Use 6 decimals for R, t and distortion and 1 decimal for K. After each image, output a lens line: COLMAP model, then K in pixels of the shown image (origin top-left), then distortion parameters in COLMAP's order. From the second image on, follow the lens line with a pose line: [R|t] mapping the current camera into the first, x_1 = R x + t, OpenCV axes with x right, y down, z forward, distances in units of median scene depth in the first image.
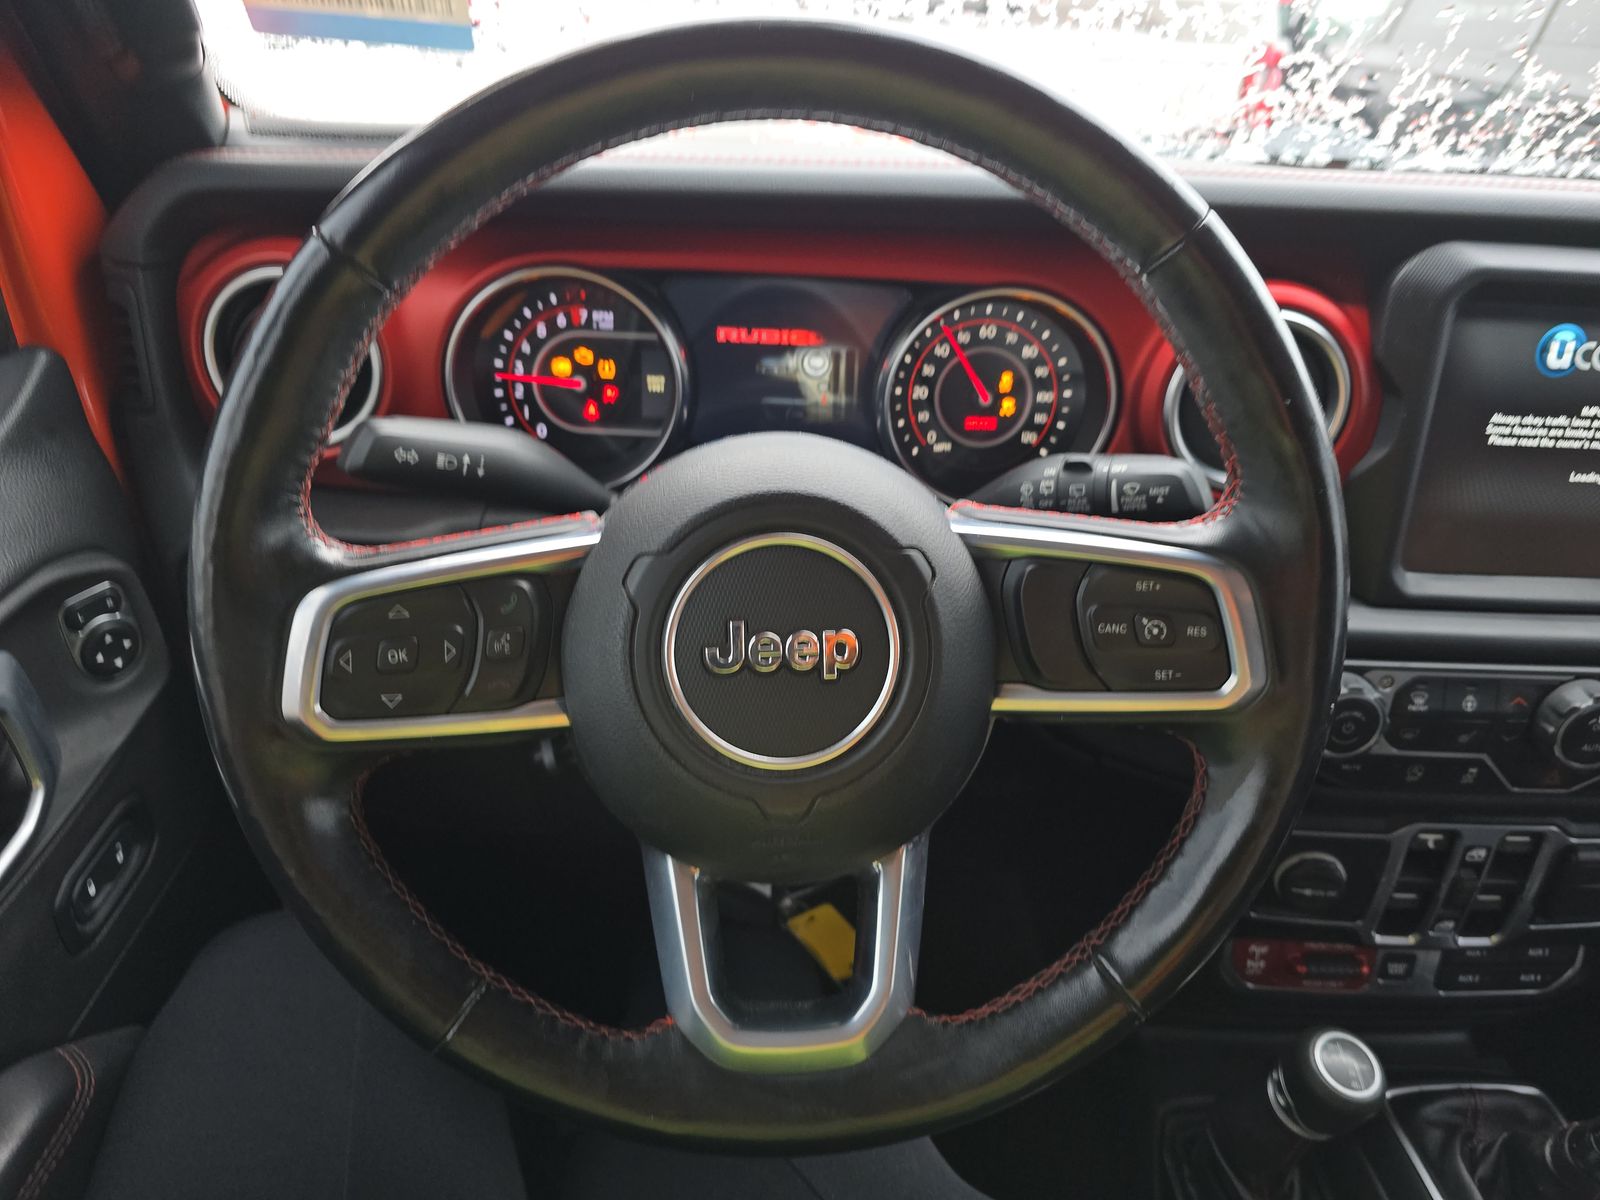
lens RADIAL K [[1063.9, 0, 800.0], [0, 1063.9, 600.0], [0, 0, 1]] dist [0.057160, -0.052698]
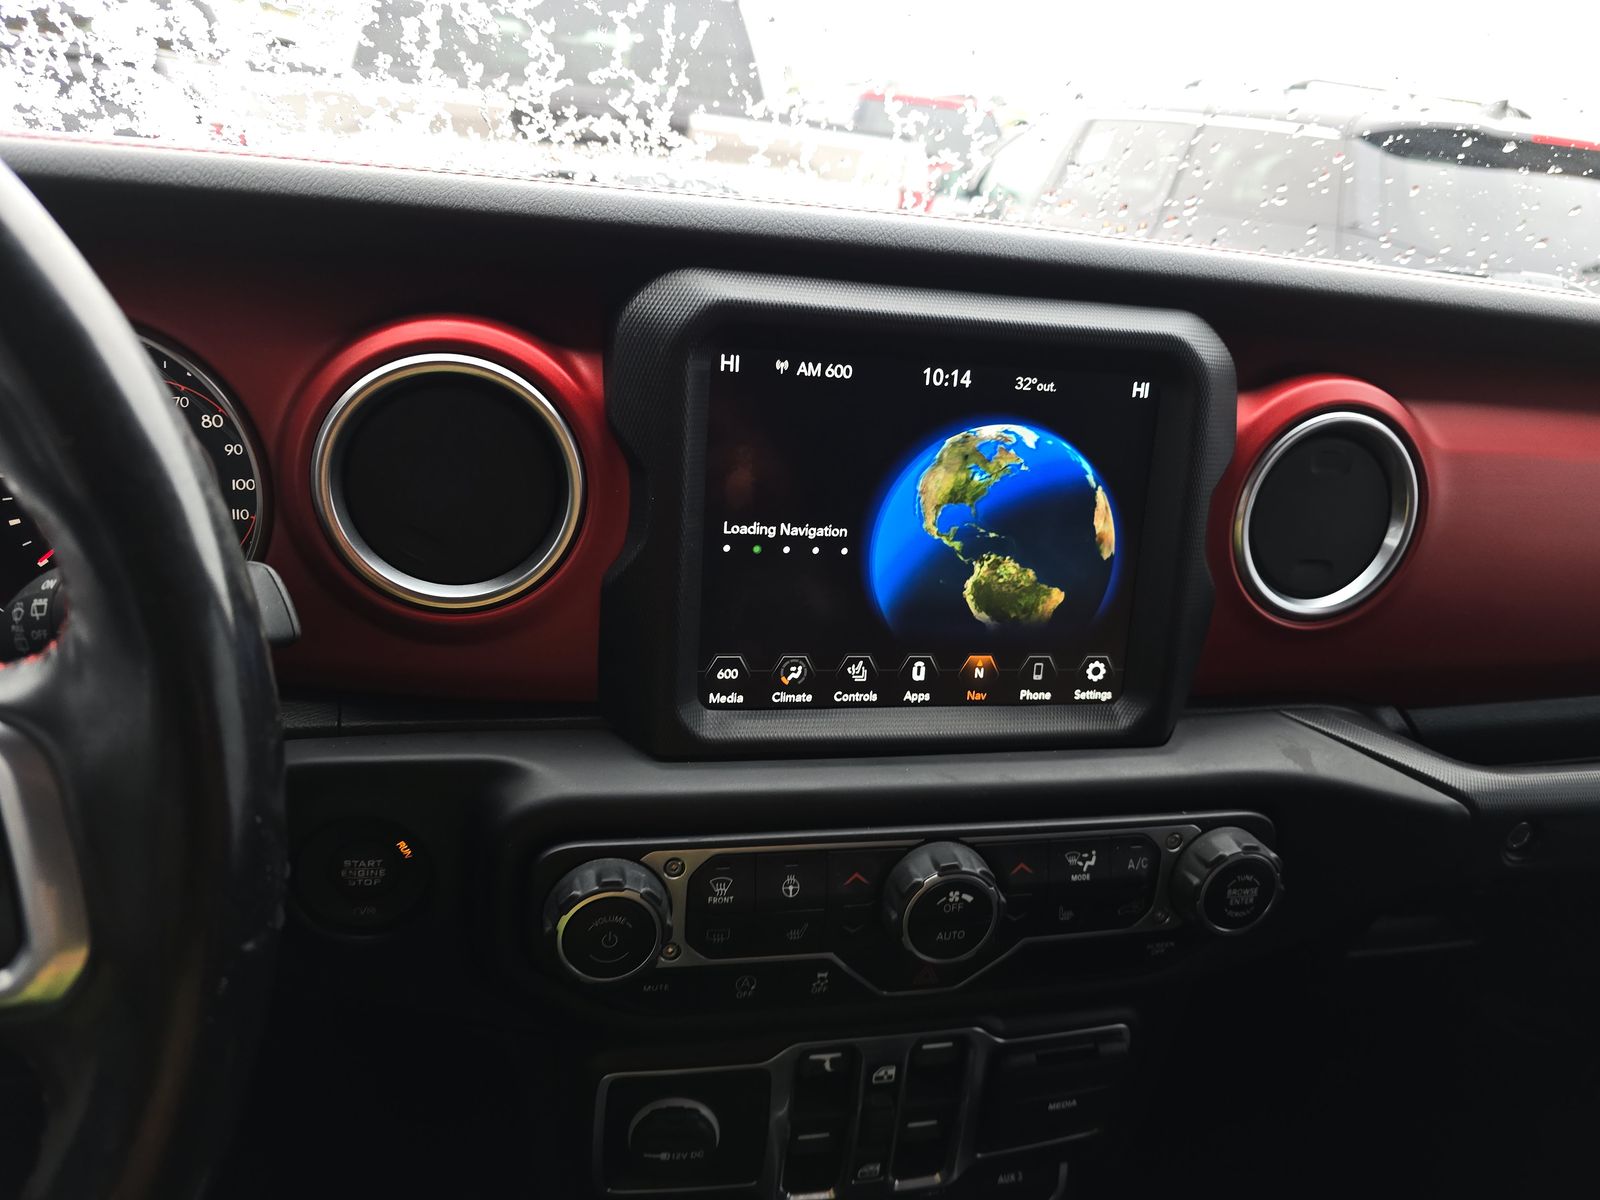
lens RADIAL K [[1063.9, 0, 800.0], [0, 1063.9, 600.0], [0, 0, 1]] dist [0.057160, -0.052698]
pose [[0.980382, -0.025831, 0.195405, 0.480994], [0.048567, 0.992467, -0.112472, -0.015642], [-0.191028, 0.119756, 0.974252, 0.261553]]
